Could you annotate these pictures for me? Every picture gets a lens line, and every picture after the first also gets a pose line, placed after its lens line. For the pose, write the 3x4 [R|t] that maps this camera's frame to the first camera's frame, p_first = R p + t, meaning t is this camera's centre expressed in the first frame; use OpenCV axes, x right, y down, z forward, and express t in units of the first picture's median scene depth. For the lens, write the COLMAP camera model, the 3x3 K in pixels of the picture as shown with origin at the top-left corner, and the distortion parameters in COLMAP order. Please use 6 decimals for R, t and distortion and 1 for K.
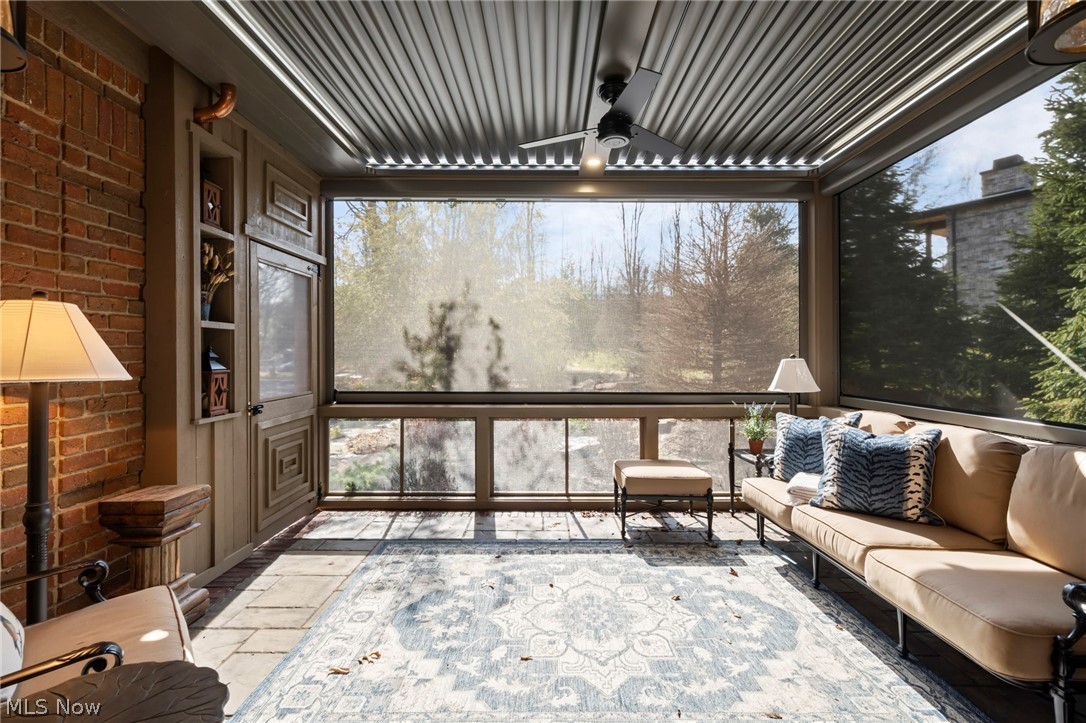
lens RADIAL K [[496.7, 0, 543.0], [0, 496.7, 361.5], [0, 0, 1]] dist [0.000815, -0.000152]
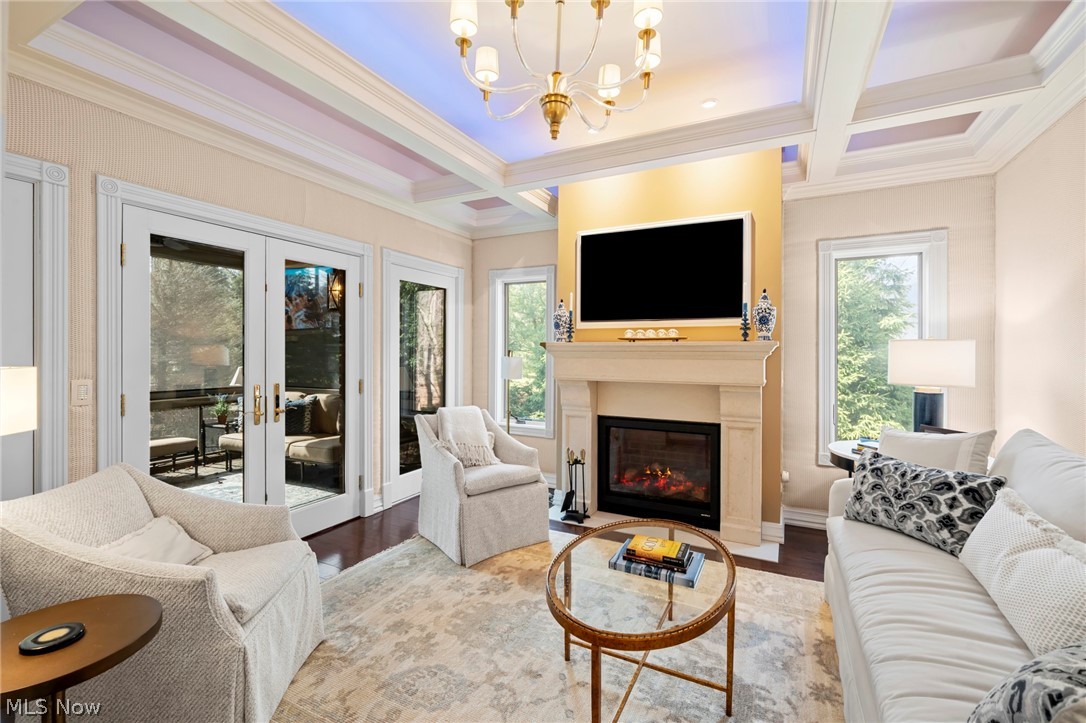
lens RADIAL K [[470.2, 0, 543.0], [0, 470.2, 361.5], [0, 0, 1]] dist [-0.000098, 0.000024]
pose [[0.450829, -0.005005, 0.892596, -0.678975], [0.008568, 0.999962, 0.001280, -0.023272], [-0.892569, 0.007070, 0.450855, -0.926100]]
